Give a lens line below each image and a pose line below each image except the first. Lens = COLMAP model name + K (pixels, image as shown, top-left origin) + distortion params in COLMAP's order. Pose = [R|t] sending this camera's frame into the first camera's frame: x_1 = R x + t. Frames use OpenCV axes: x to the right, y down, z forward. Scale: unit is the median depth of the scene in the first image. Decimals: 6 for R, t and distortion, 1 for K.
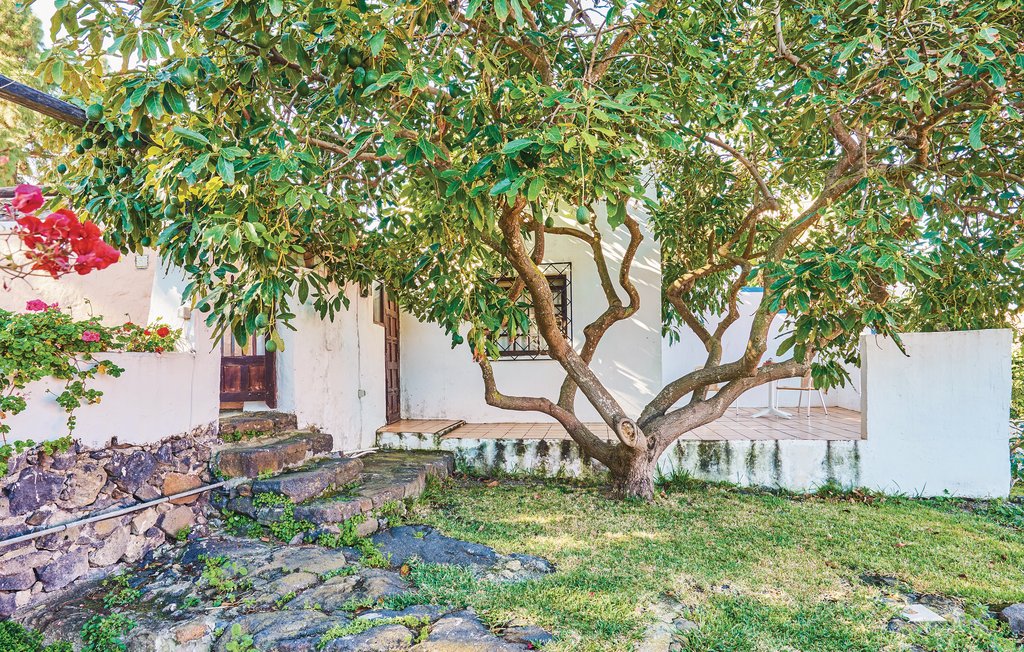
lens RADIAL K [[543.8, 0, 490.4], [0, 543.8, 319.7], [0, 0, 1]] dist [-0.005425, -0.001072]
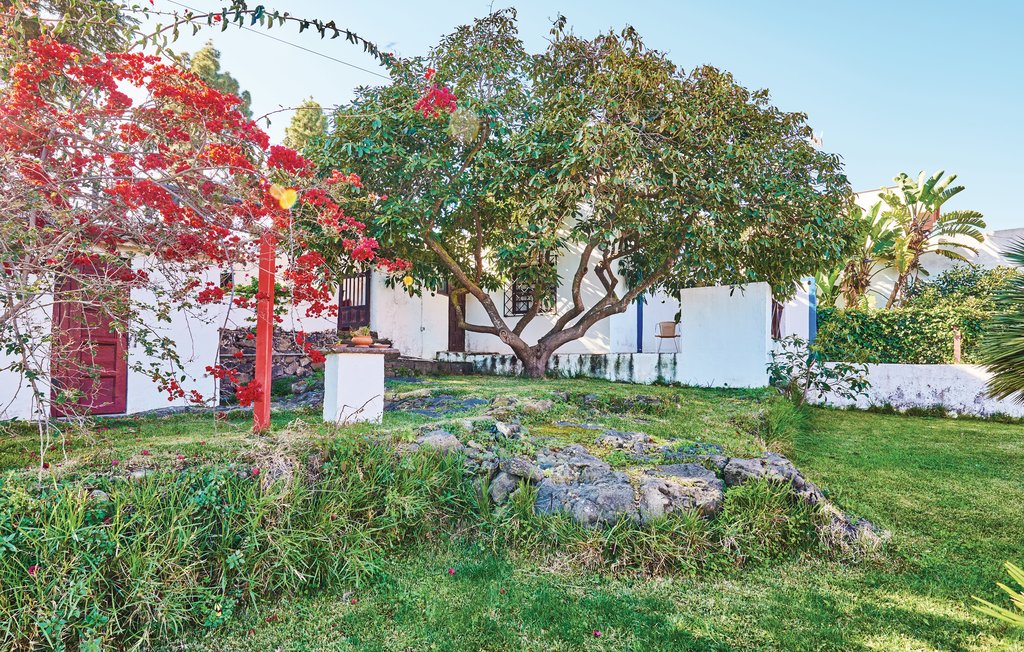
lens RADIAL K [[536.2, 0, 531.7], [0, 536.2, 300.1], [0, 0, 1]] dist [-0.002169, -0.000470]
pose [[0.931491, -0.025072, -0.362900, 0.851585], [0.011436, 0.999147, -0.039675, 0.120829], [0.363586, 0.032807, 0.930983, -0.652145]]
